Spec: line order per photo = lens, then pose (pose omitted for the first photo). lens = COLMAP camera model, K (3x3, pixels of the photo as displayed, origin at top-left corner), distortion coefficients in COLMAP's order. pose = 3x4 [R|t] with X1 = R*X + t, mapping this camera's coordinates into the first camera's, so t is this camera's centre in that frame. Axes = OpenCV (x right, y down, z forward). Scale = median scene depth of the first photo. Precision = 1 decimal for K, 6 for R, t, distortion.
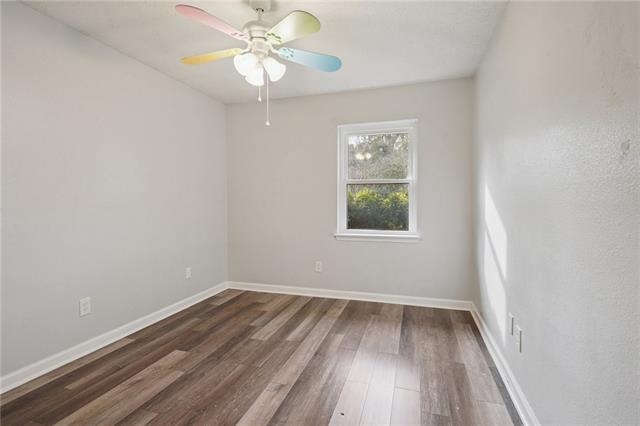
lens RADIAL K [[311.3, 0, 318.7], [0, 311.3, 215.4], [0, 0, 1]] dist [-0.004942, -0.000693]
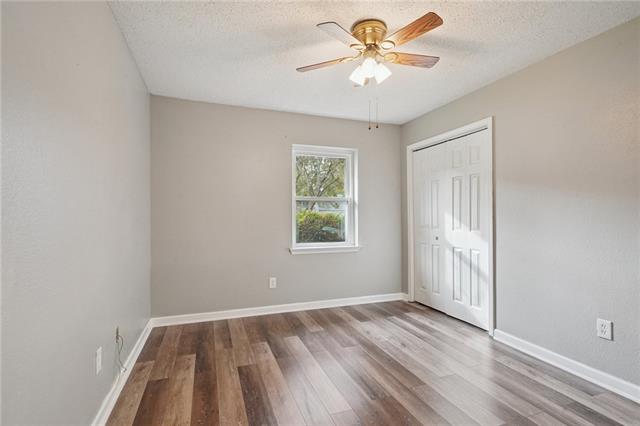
lens RADIAL K [[311.3, 0, 318.7], [0, 311.3, 215.4], [0, 0, 1]] dist [-0.004942, -0.000693]
pose [[0.798801, 0.002025, 0.601592, -0.487292], [0.022526, 0.999192, -0.033273, -0.014305], [-0.601173, 0.040130, 0.798110, 0.112587]]
